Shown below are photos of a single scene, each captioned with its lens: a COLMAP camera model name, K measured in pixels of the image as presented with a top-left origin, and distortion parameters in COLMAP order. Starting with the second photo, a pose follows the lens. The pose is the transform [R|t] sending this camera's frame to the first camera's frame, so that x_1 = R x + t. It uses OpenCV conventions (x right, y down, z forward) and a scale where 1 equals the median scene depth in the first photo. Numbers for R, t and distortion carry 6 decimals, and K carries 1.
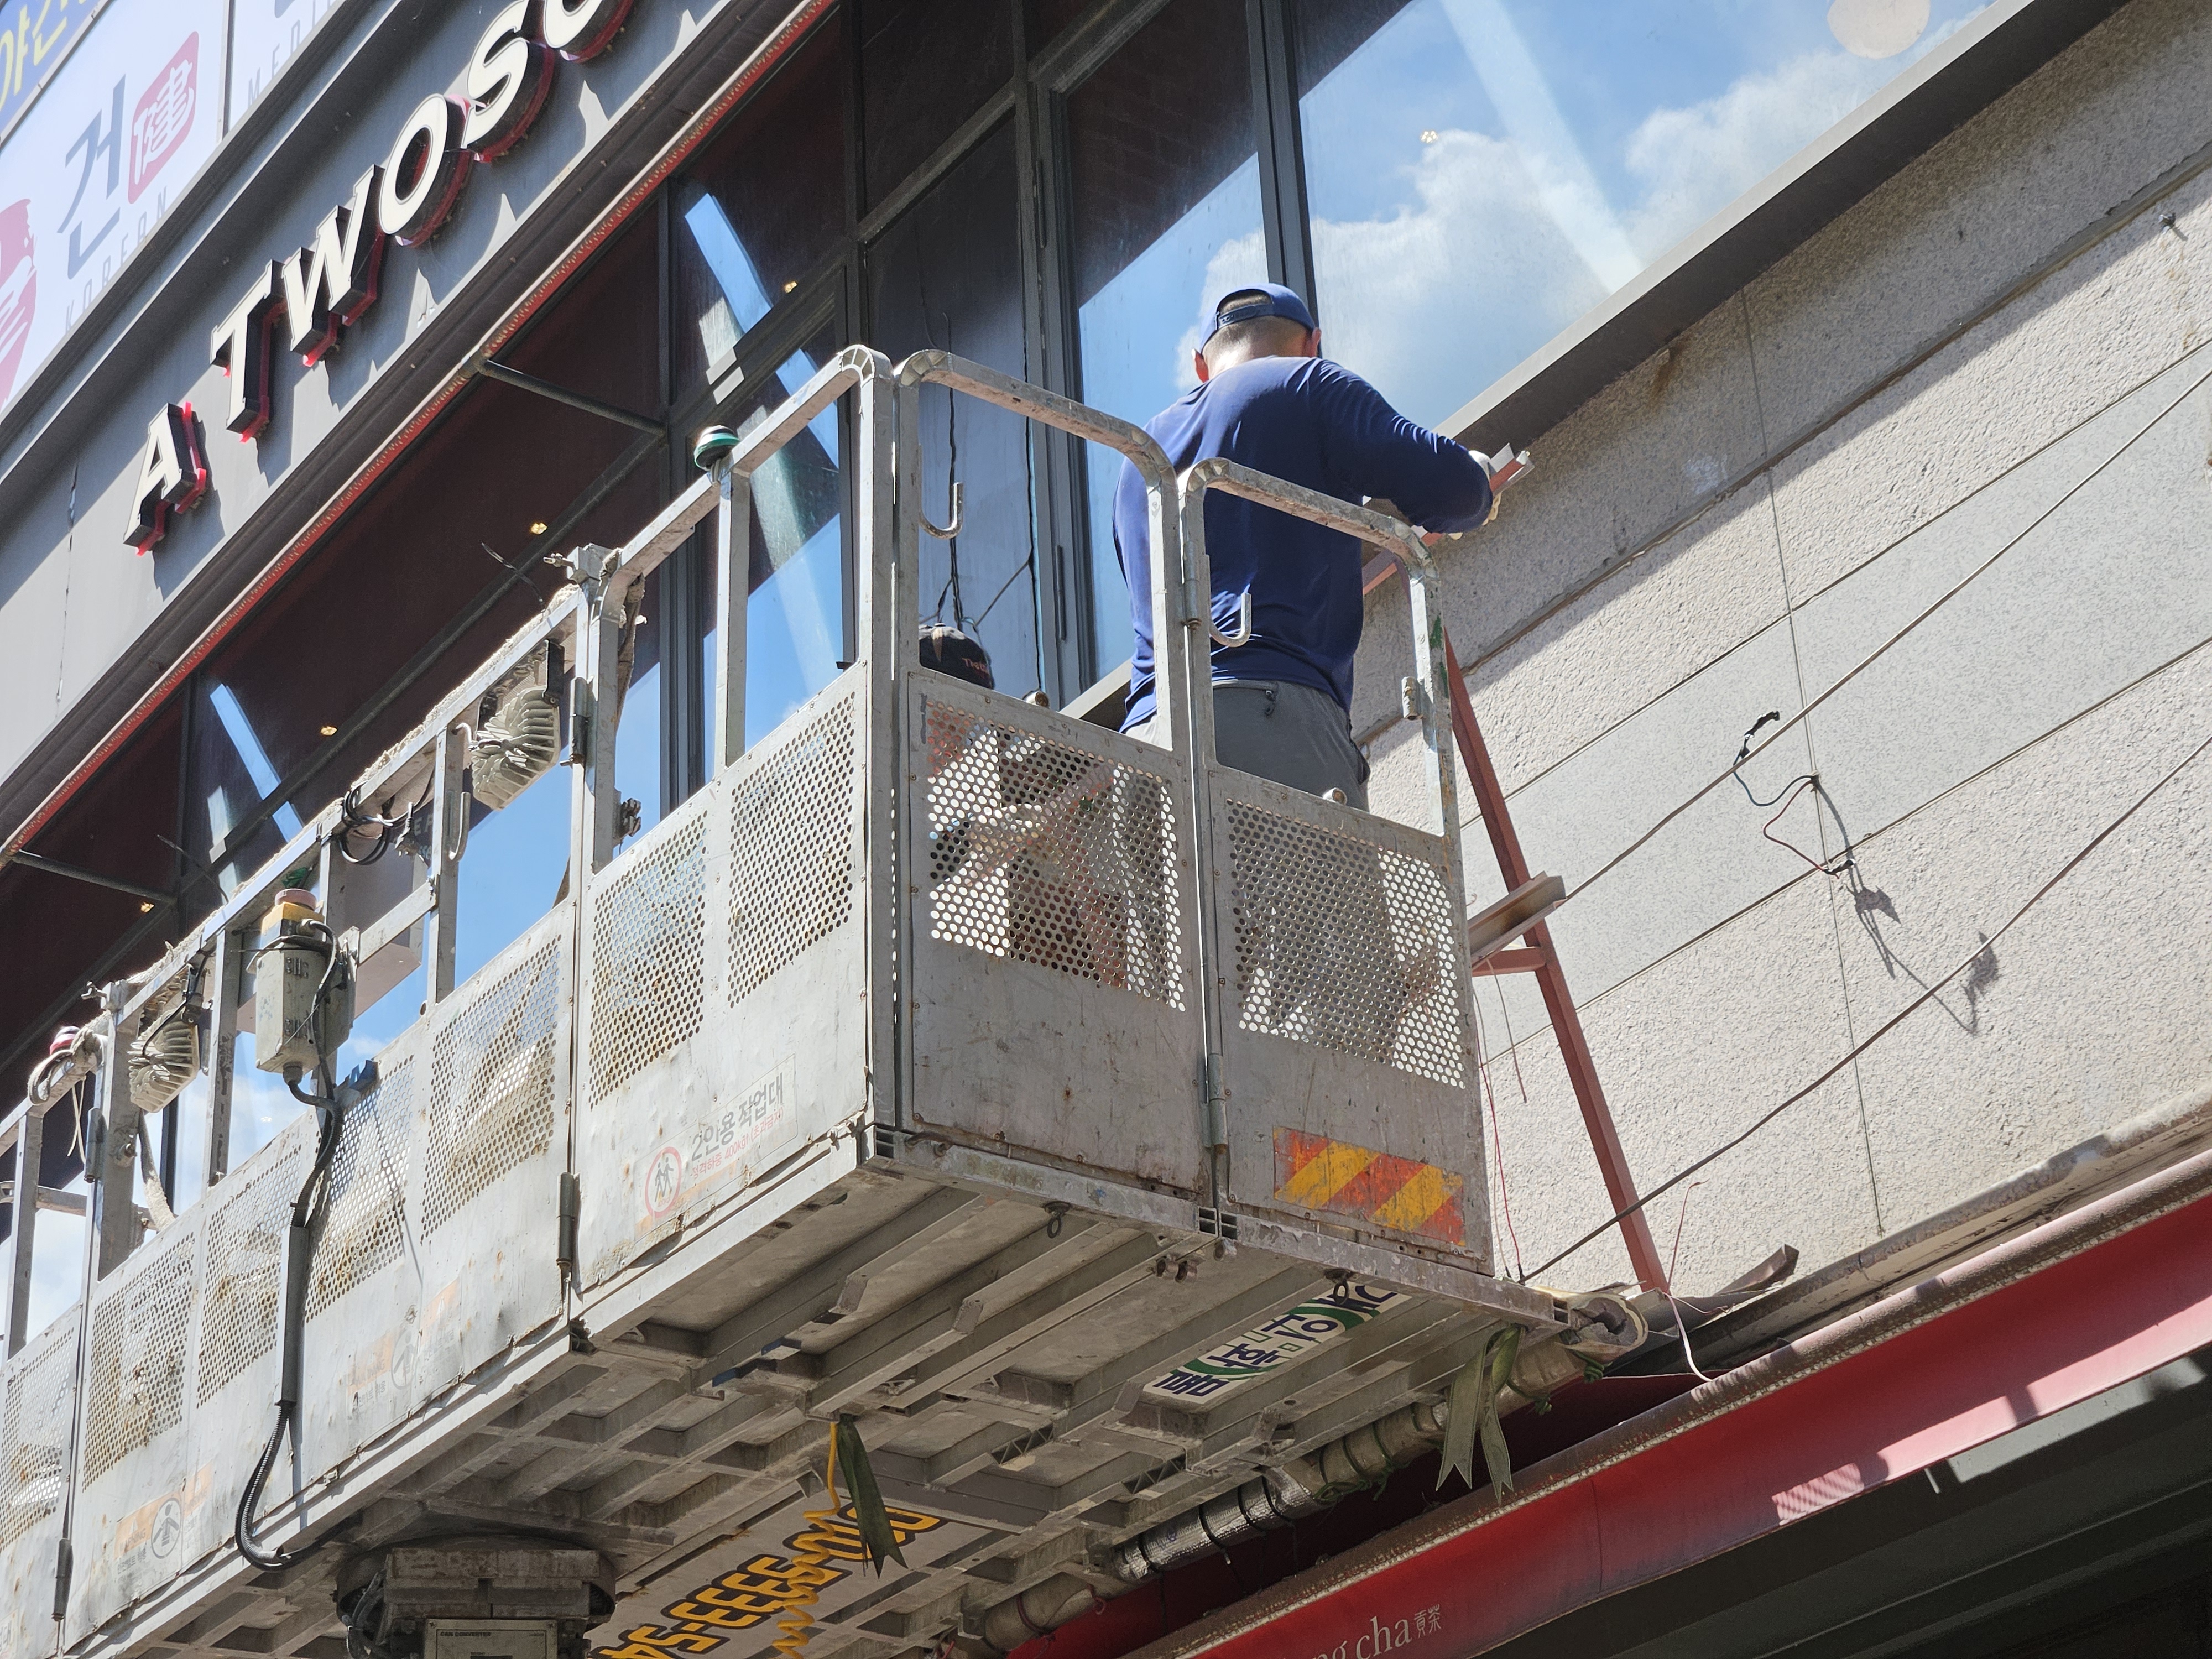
lens RADIAL K [[4235.4, 0, 1229.2], [0, 4235.4, 824.2], [0, 0, 1]] dist [0.006564, 0.144142]
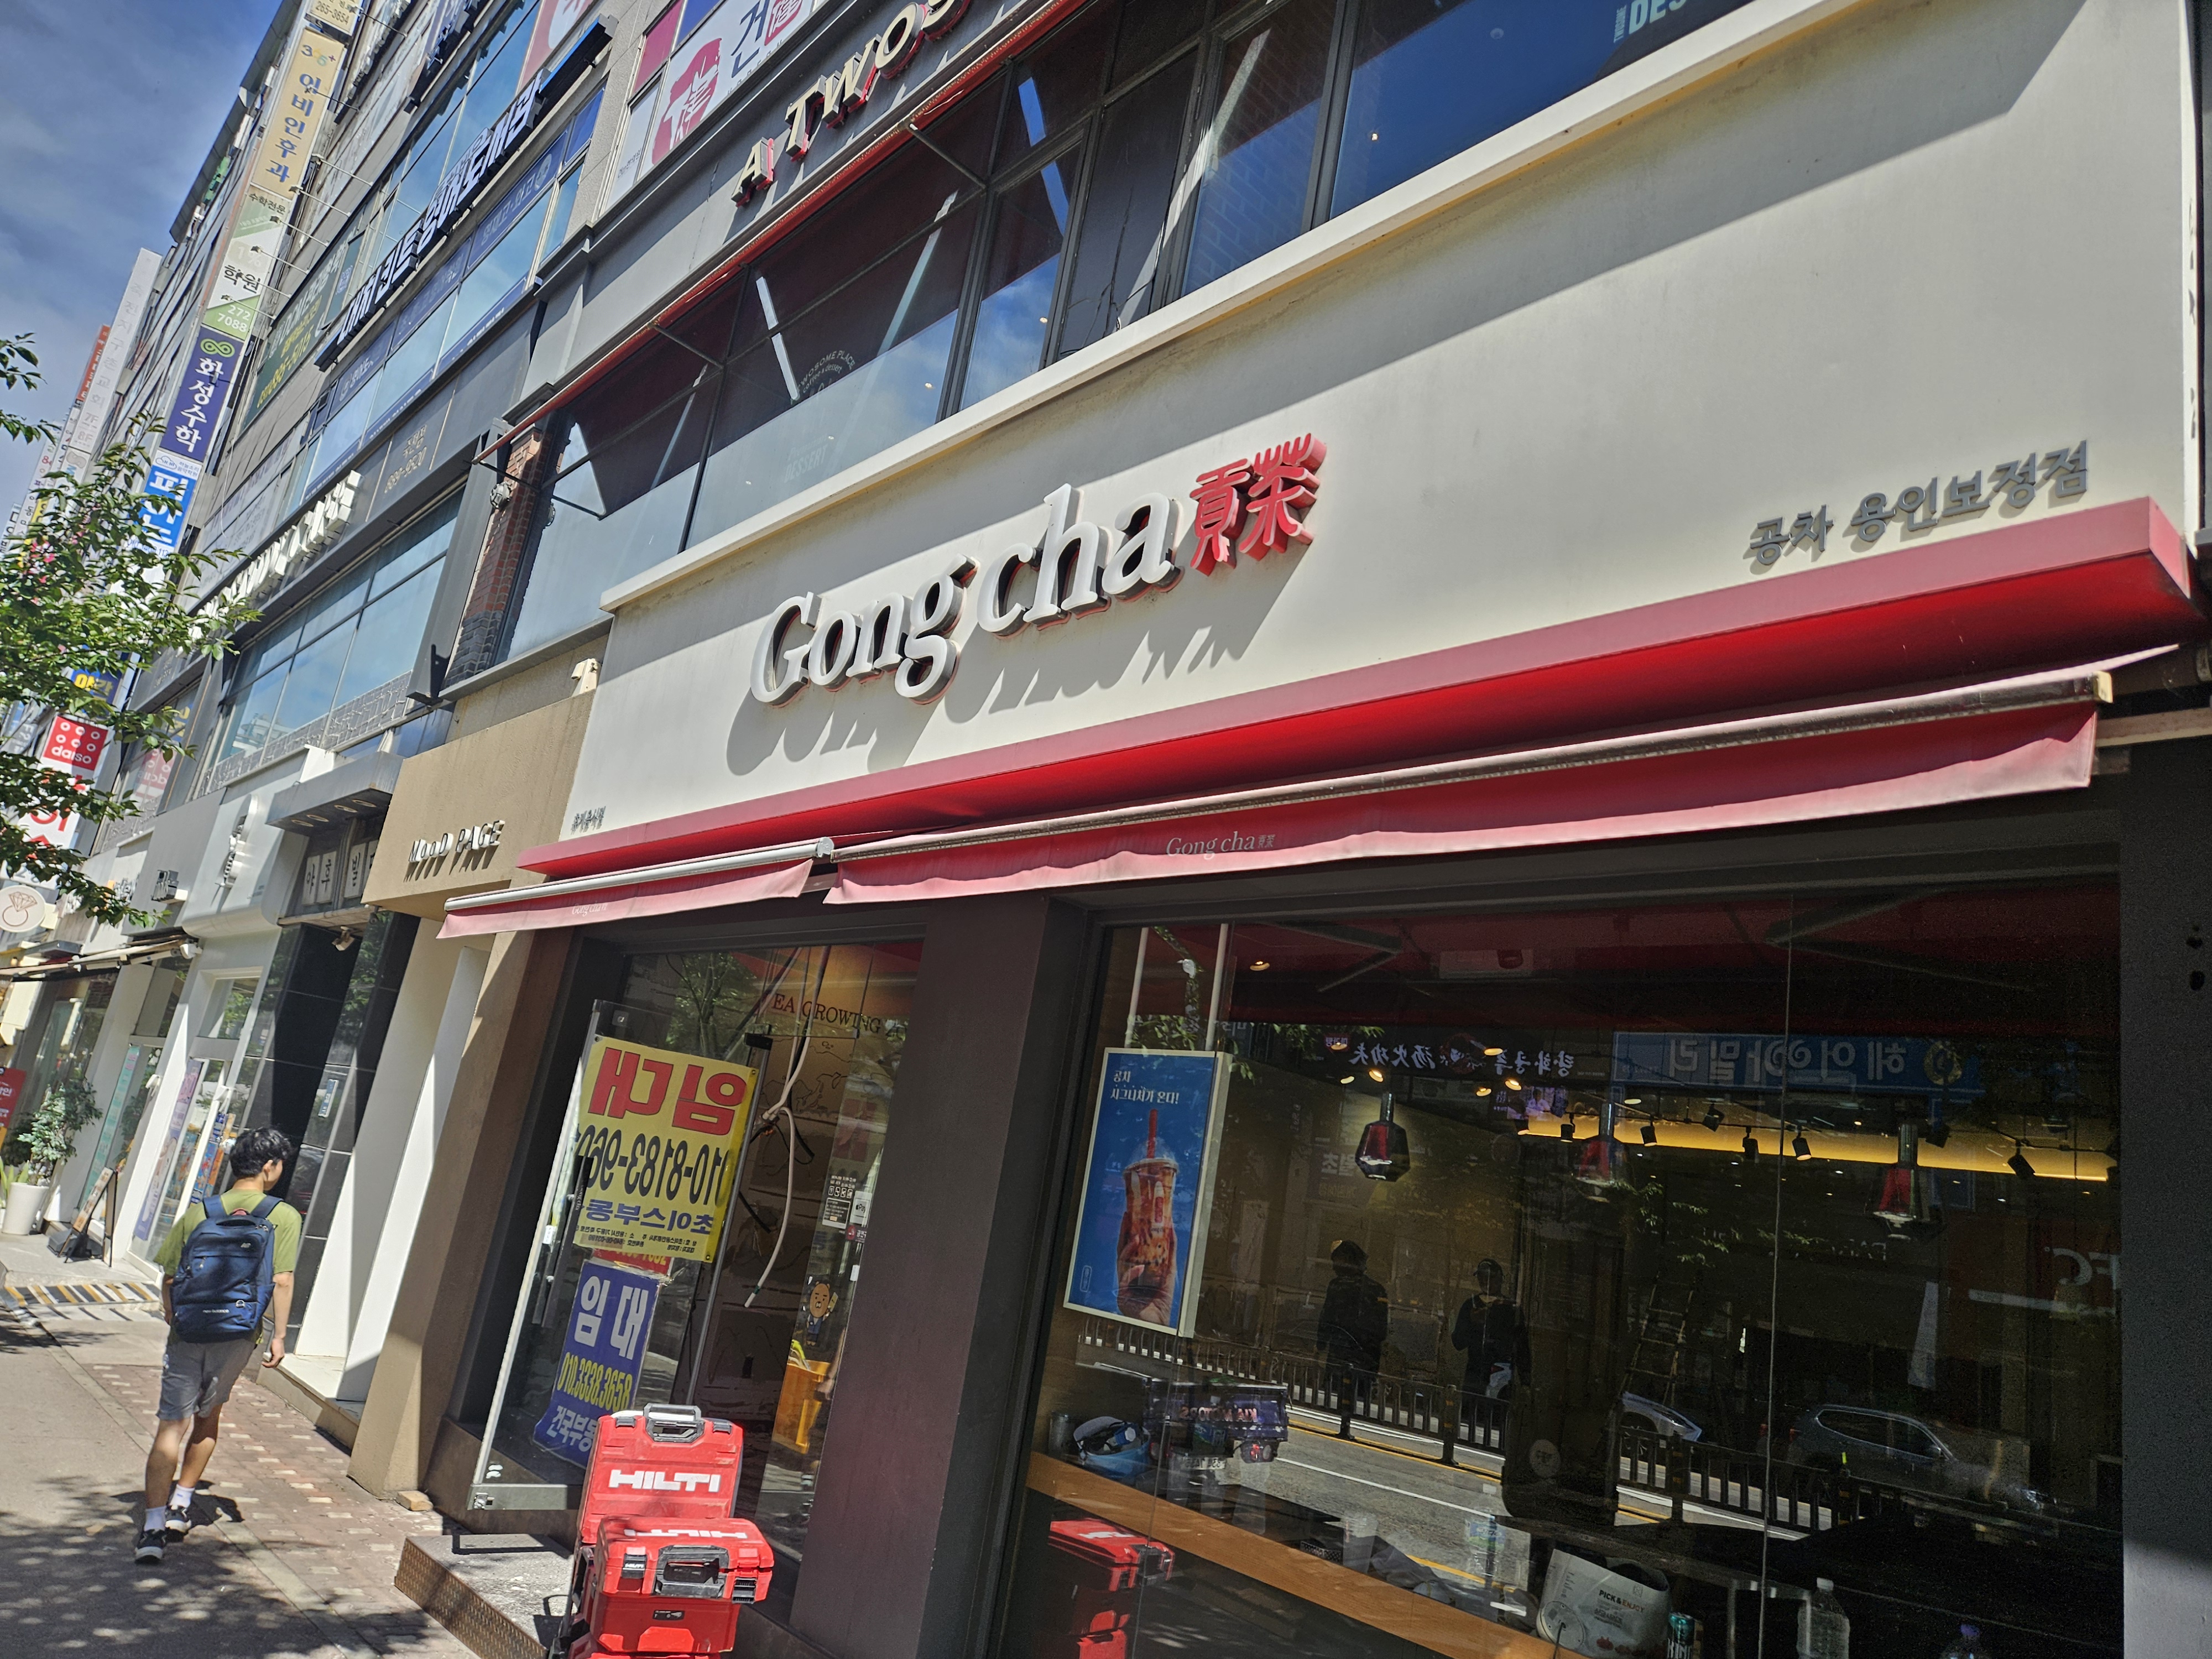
lens RADIAL K [[1491.7, 0, 1094.7], [0, 1491.7, 836.5], [0, 0, 1]] dist [0.086467, -0.074558]
pose [[0.969155, 0.243937, 0.035118, -0.025357], [-0.245537, 0.943433, 0.222813, 0.027287], [0.021221, -0.224563, 0.974228, 0.173030]]
